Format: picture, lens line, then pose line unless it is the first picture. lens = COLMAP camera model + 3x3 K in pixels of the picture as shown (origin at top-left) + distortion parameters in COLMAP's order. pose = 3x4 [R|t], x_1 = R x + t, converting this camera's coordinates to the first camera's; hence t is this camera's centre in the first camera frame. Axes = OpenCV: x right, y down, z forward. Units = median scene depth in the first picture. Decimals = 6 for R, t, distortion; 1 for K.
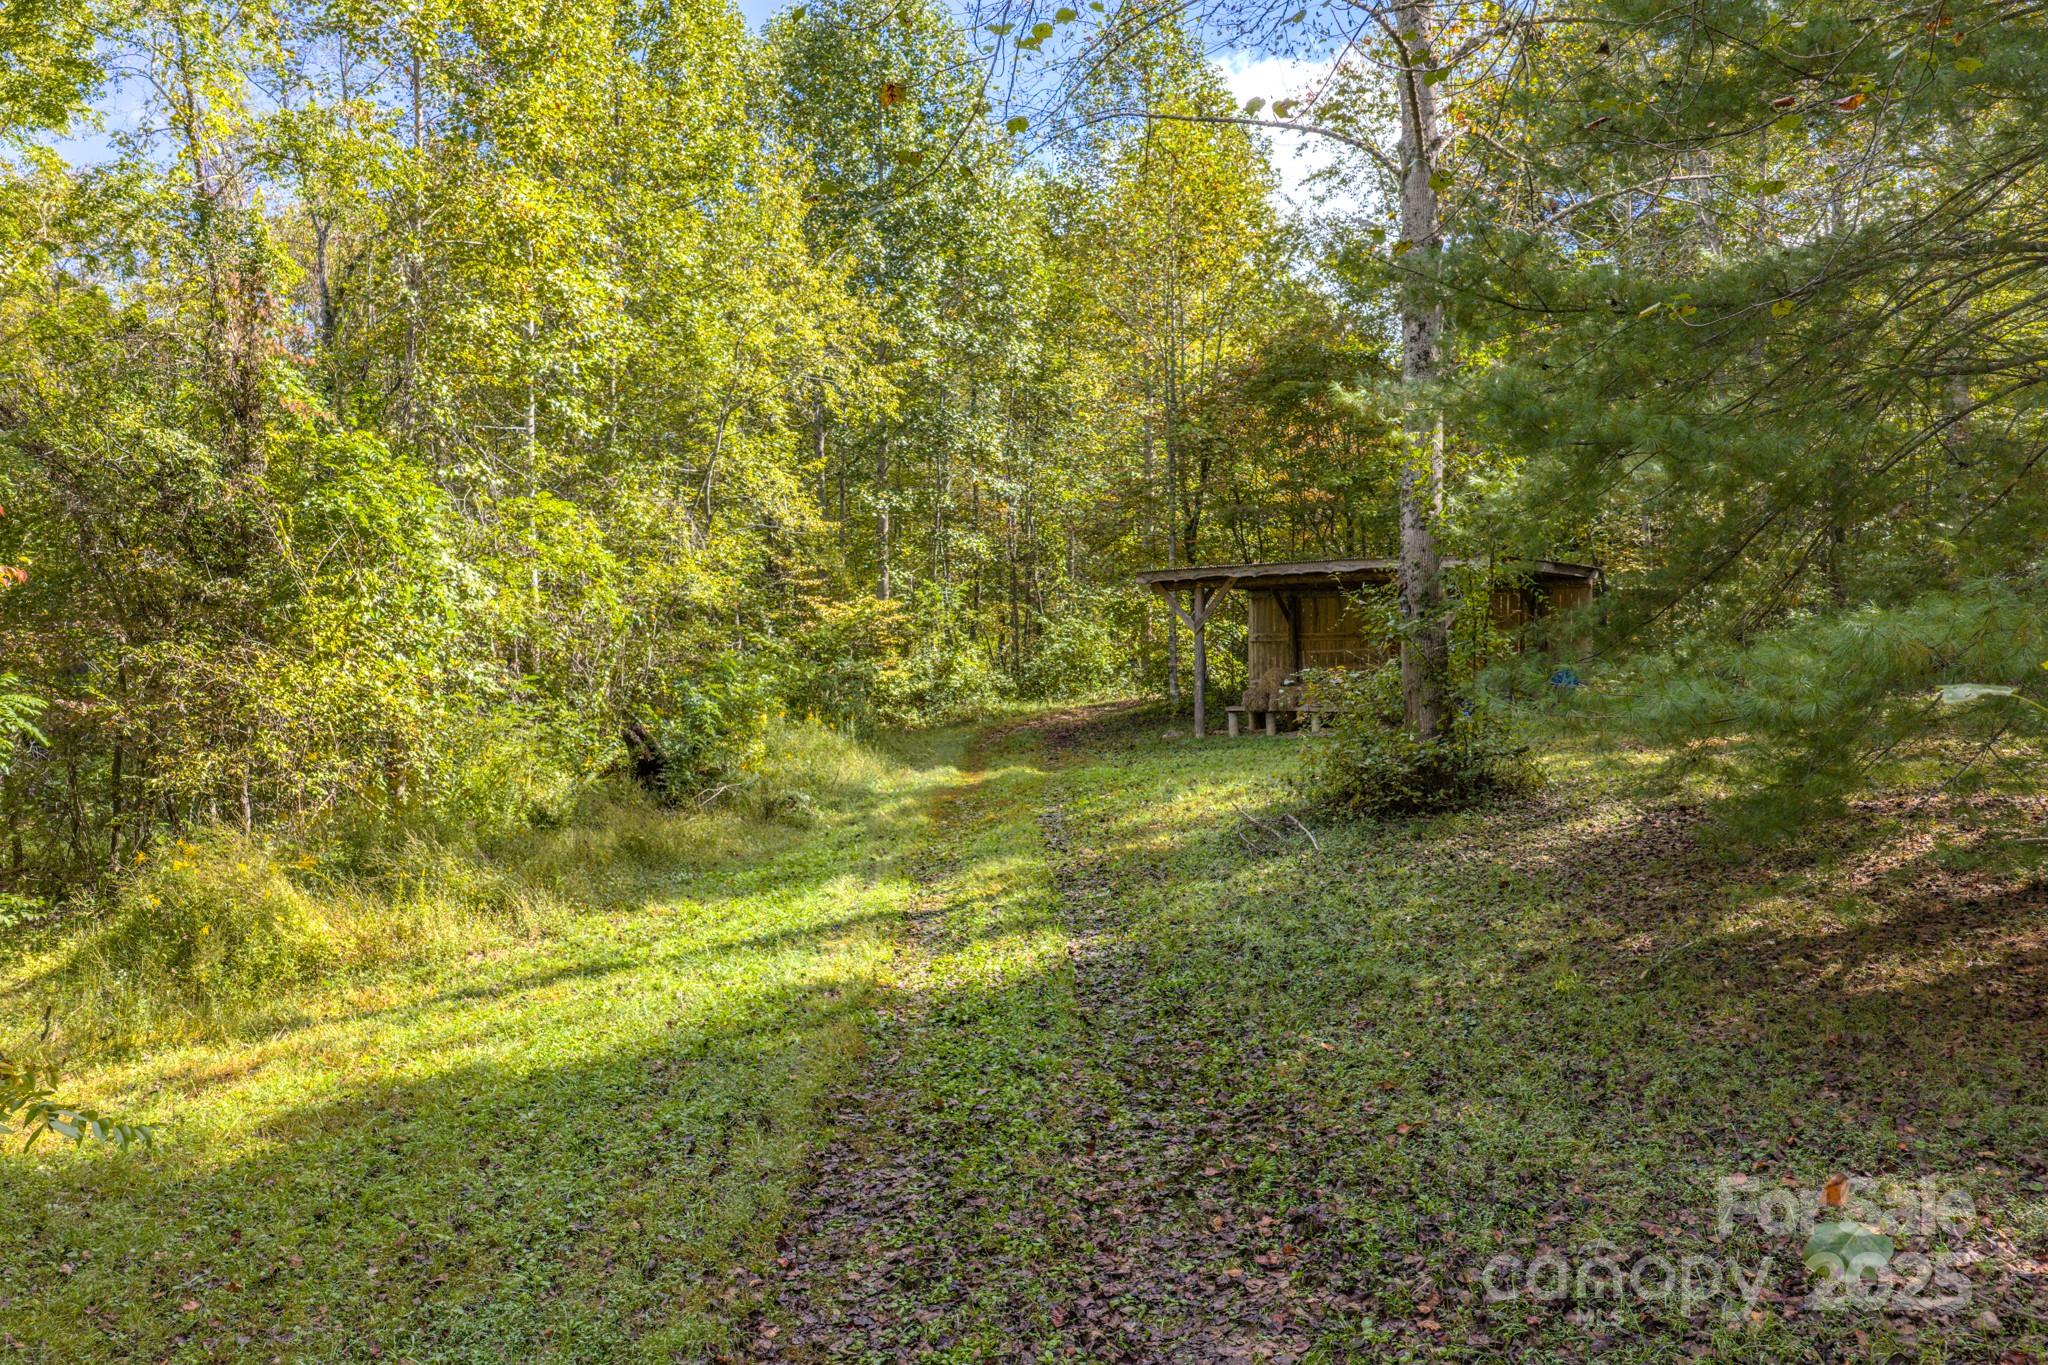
lens RADIAL K [[1676.4, 0, 1022.6], [0, 1676.4, 683.9], [0, 0, 1]] dist [0.021566, -0.019870]
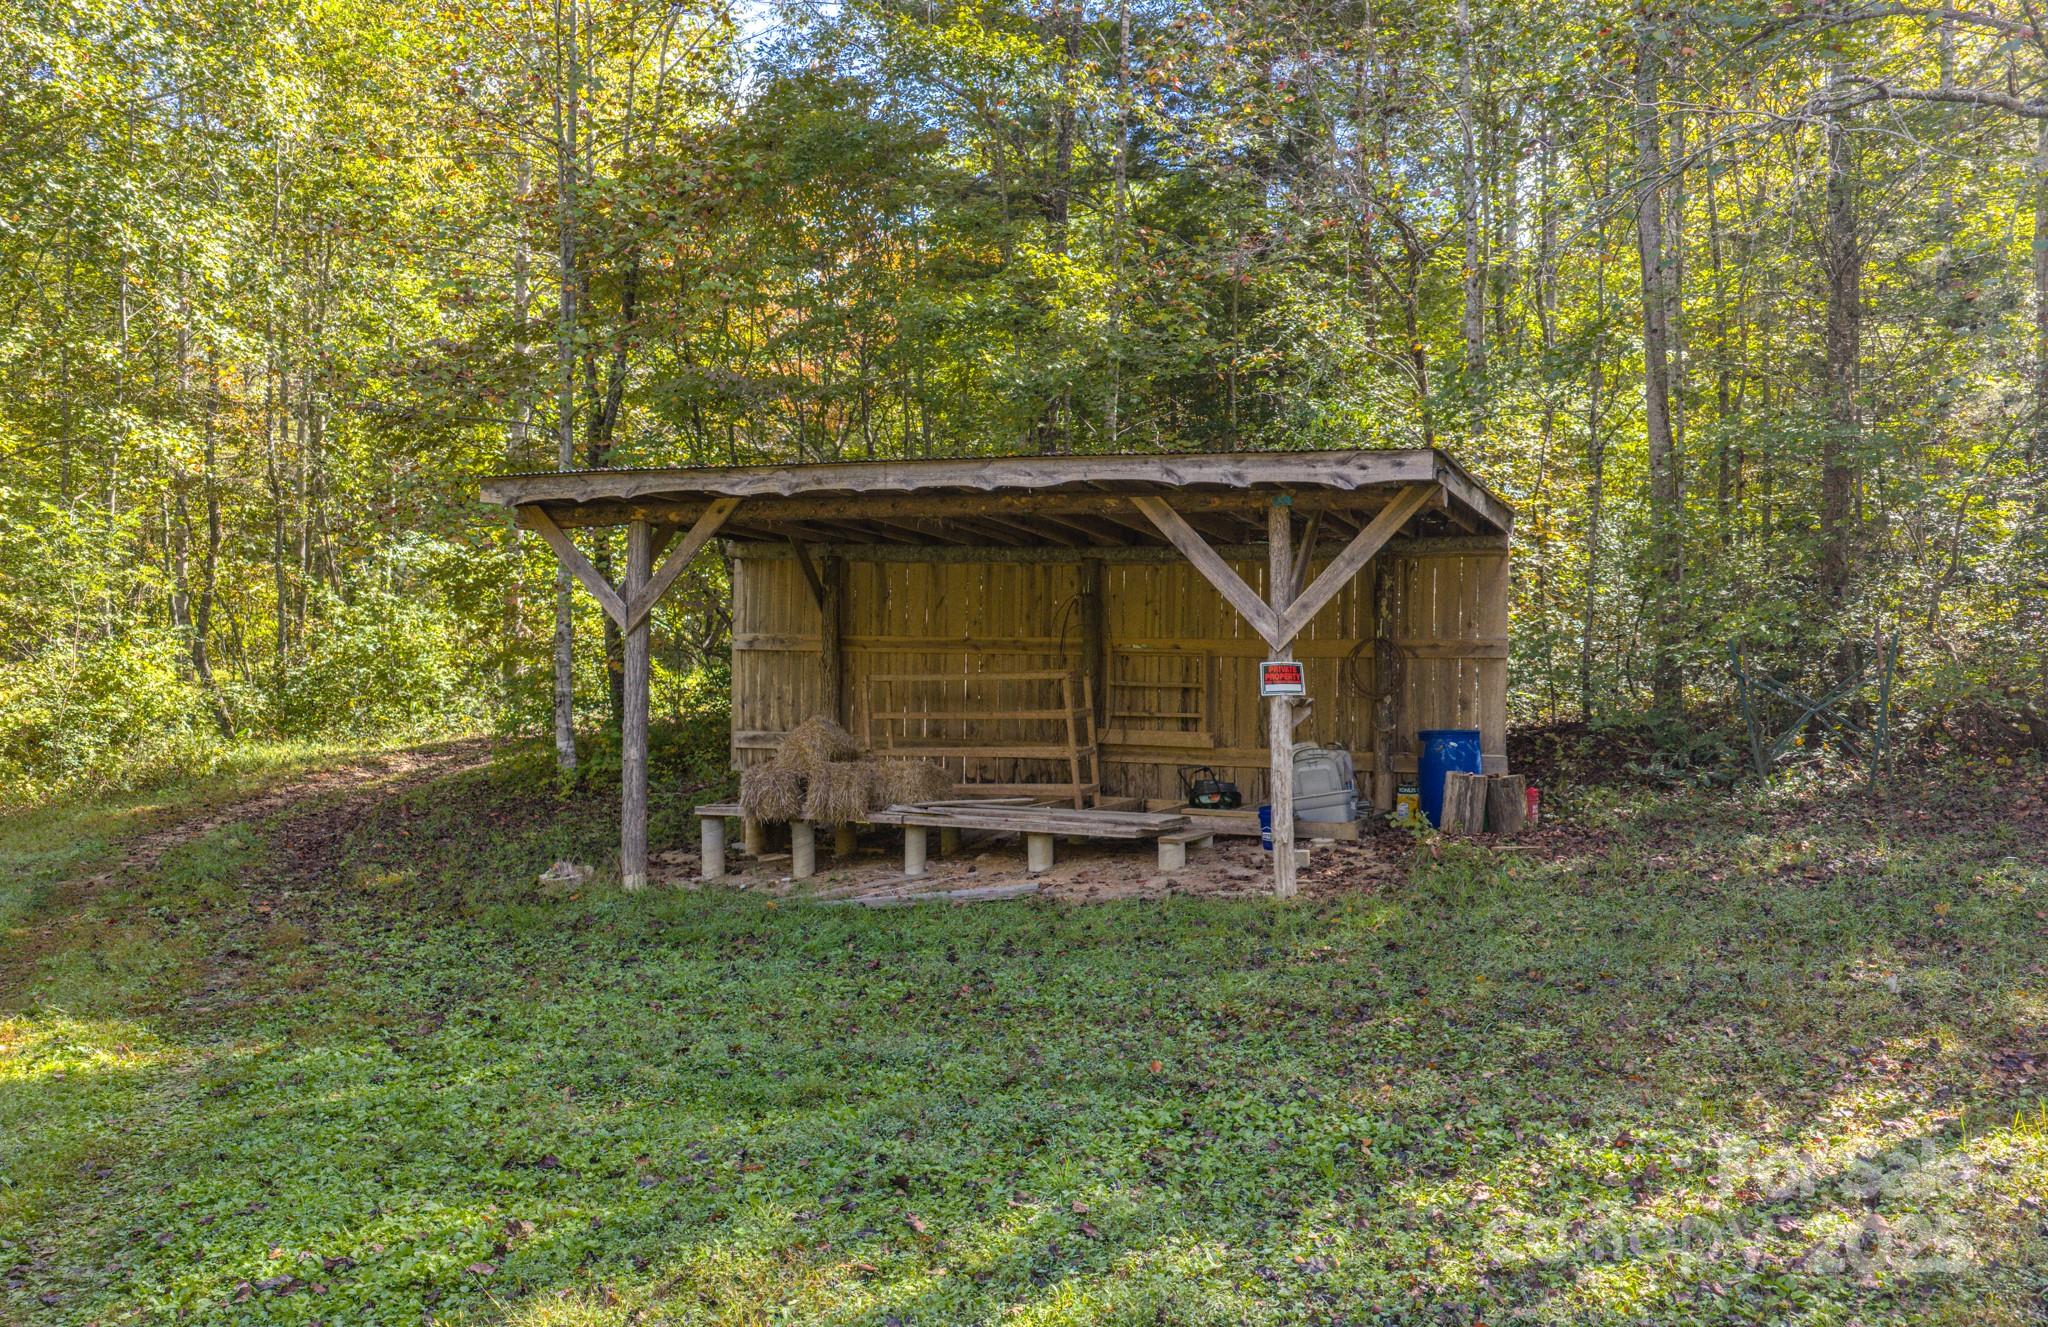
lens RADIAL K [[1680.6, 0, 1023.8], [0, 1680.6, 671.2], [0, 0, 1]] dist [-0.004622, -0.001804]
pose [[0.933058, 0.018249, 0.359262, 0.033561], [-0.017069, 0.999833, -0.006457, -0.014112], [-0.359320, -0.000107, 0.933214, 0.424482]]
